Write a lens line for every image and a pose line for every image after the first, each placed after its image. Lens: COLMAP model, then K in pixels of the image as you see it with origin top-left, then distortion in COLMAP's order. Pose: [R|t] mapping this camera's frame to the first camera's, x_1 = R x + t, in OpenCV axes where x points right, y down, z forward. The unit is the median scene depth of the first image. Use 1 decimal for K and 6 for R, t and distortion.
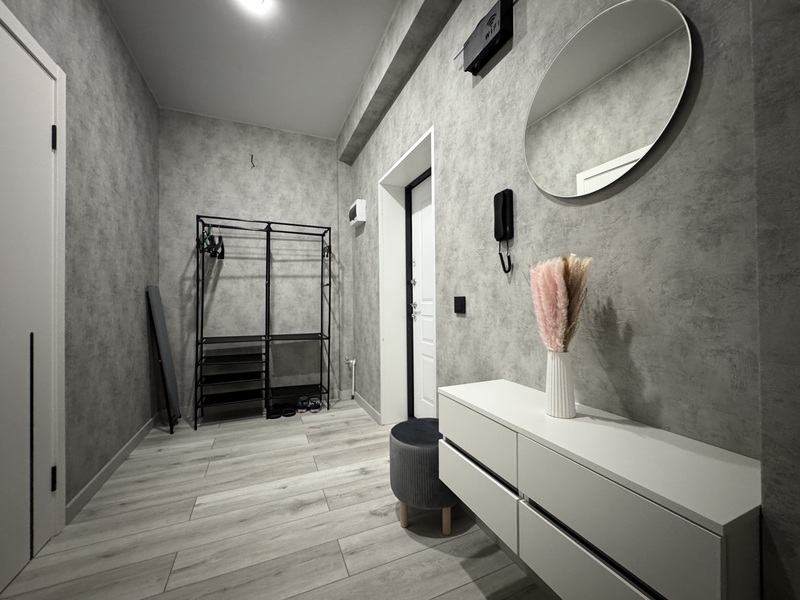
lens RADIAL K [[316.9, 0, 398.6], [0, 316.9, 297.8], [0, 0, 1]] dist [0.001706, -0.000251]
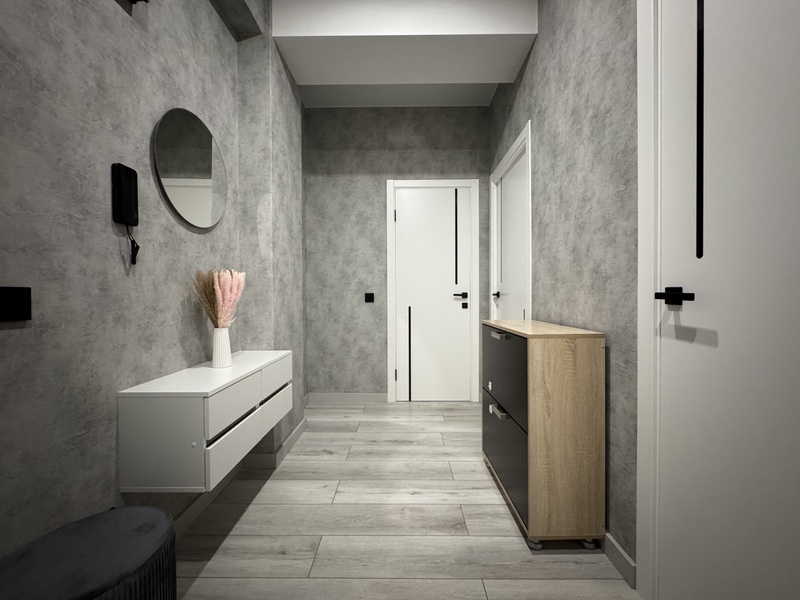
lens RADIAL K [[316.9, 0, 399.5], [0, 316.9, 299.5], [0, 0, 1]] dist [0.001706, -0.000251]
pose [[-0.918545, 0.005882, 0.395274, -0.722364], [0.006211, 0.999981, -0.000447, 0.025731], [-0.395269, 0.002044, -0.918563, 1.597726]]
